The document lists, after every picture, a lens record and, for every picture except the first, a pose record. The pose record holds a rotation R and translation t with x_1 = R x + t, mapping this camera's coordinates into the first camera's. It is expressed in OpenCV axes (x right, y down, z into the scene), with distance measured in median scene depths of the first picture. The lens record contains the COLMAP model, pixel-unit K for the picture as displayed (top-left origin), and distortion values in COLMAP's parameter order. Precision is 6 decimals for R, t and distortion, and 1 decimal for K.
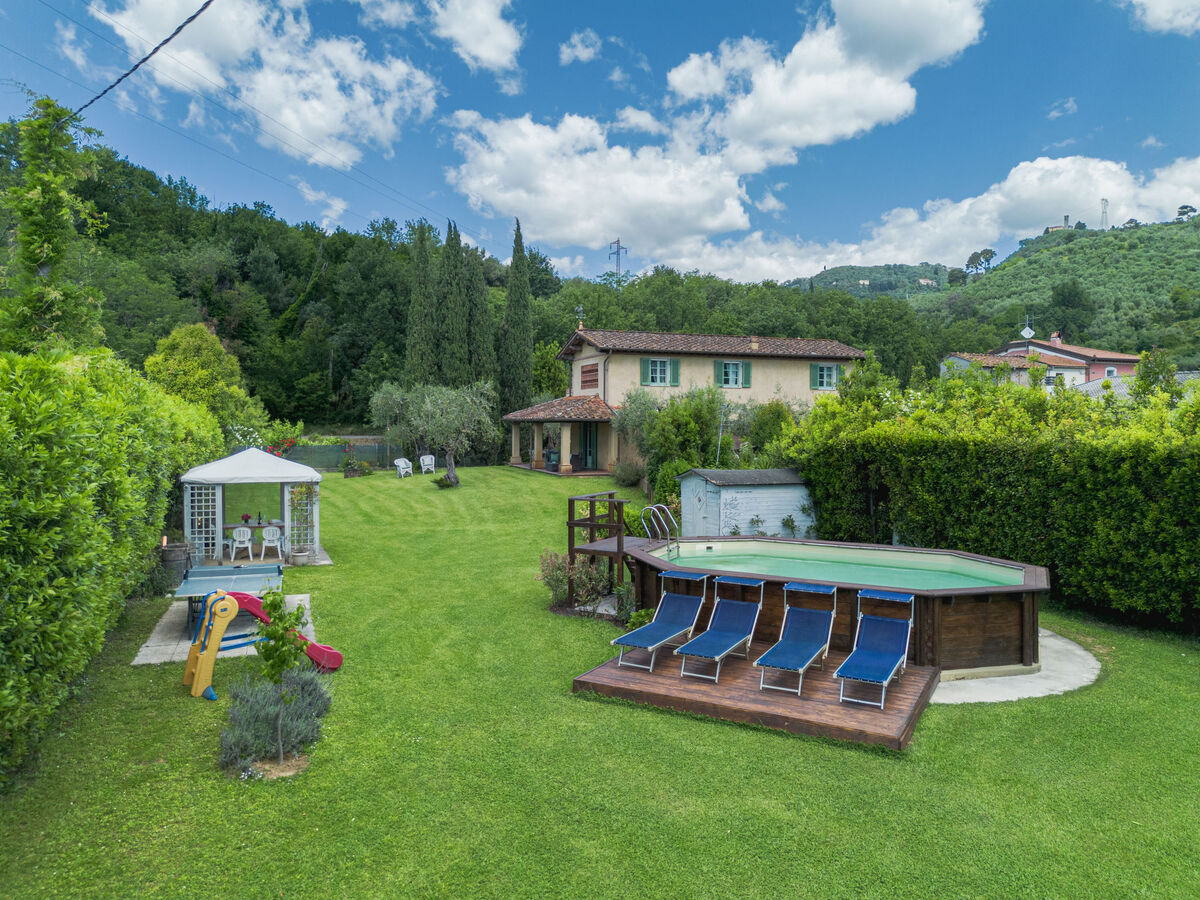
lens RADIAL K [[864.4, 0, 598.8], [0, 864.4, 447.3], [0, 0, 1]] dist [0.042176, -0.009865]
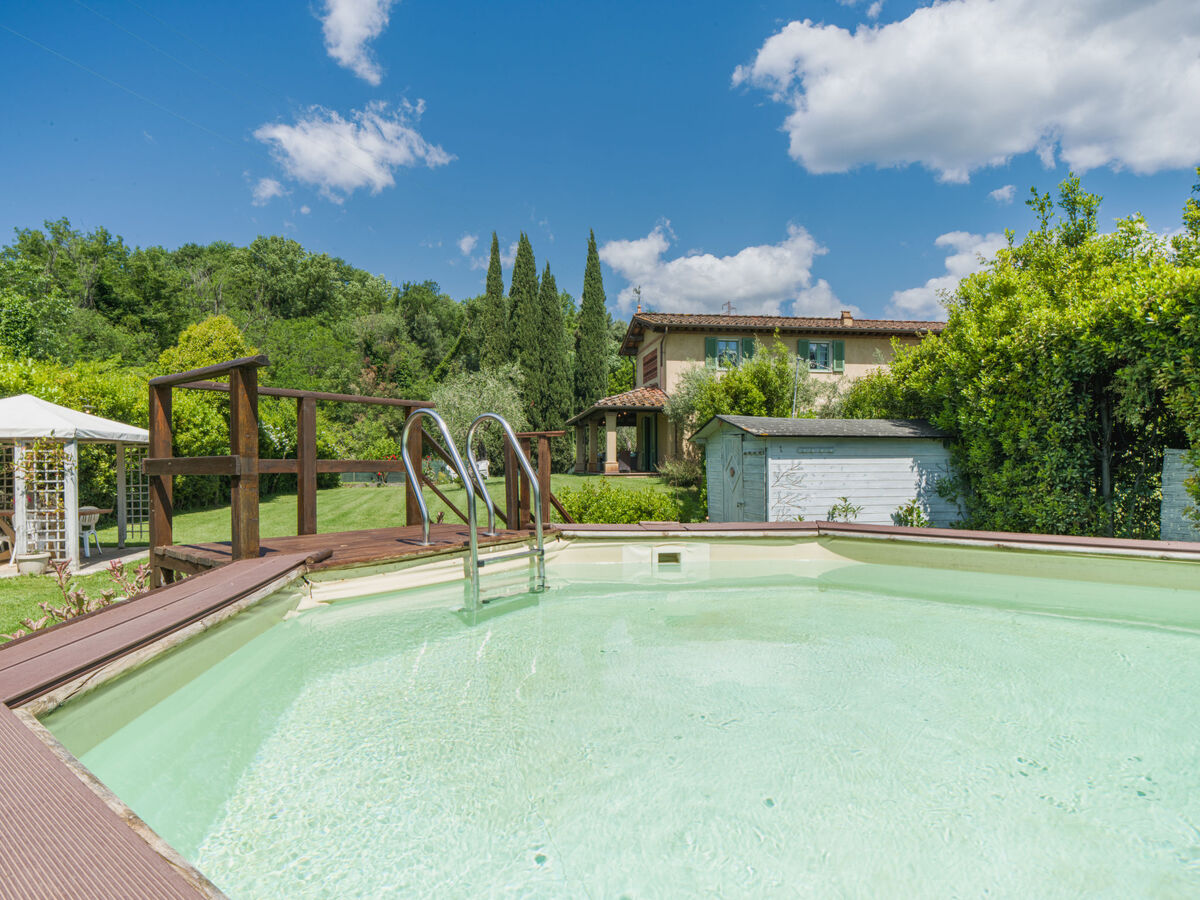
lens RADIAL K [[674.0, 0, 582.2], [0, 674.0, 464.8], [0, 0, 1]] dist [-0.001678, -0.003615]
pose [[0.978317, -0.013762, -0.206654, 0.114545], [0.007786, 0.999528, -0.029705, 0.069252], [0.206965, 0.027452, 0.977963, 0.583807]]
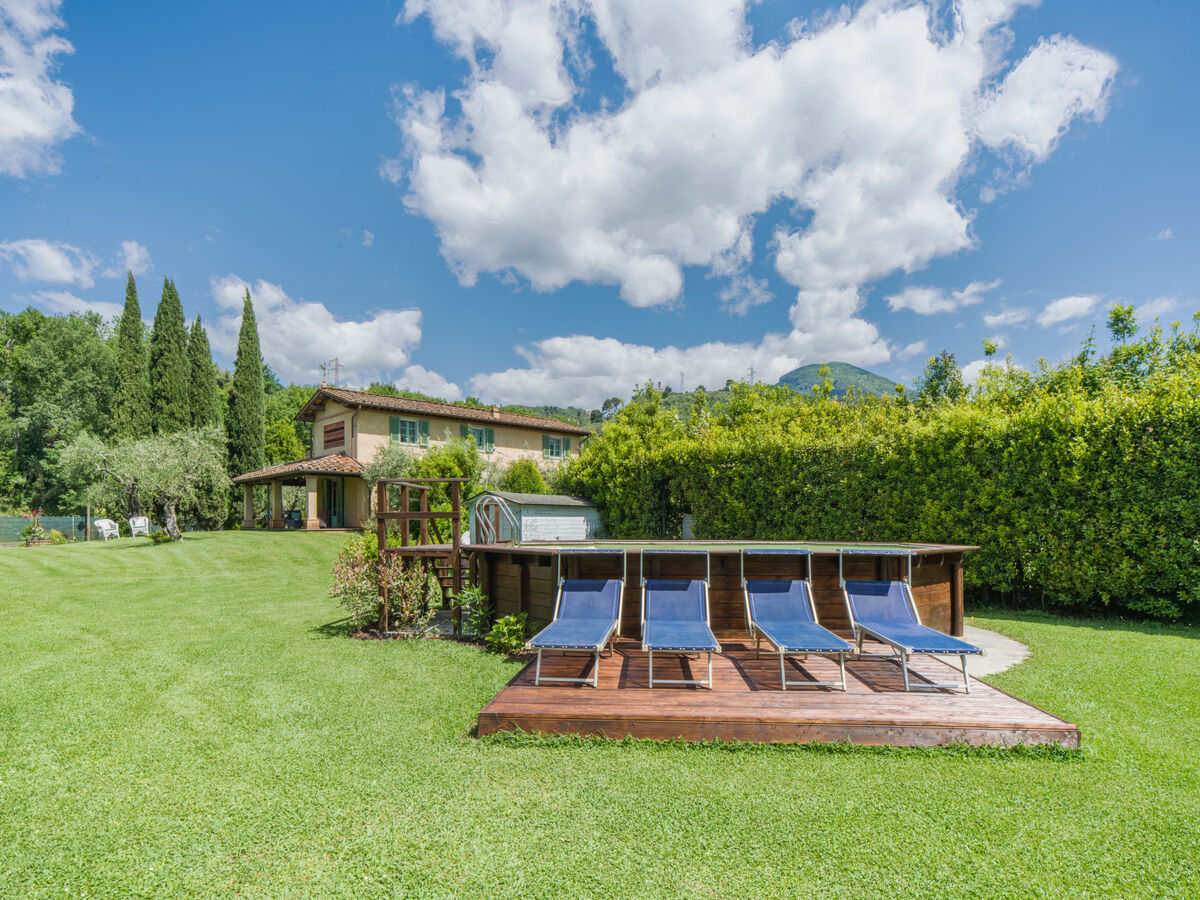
lens RADIAL K [[674.0, 0, 619.8], [0, 674.0, 523.8], [0, 0, 1]] dist [-0.001678, -0.003615]
pose [[0.910261, -0.007970, 0.413957, -0.060949], [0.019344, 0.999542, -0.023293, 0.081765], [-0.413582, 0.029210, 0.909998, 0.292555]]
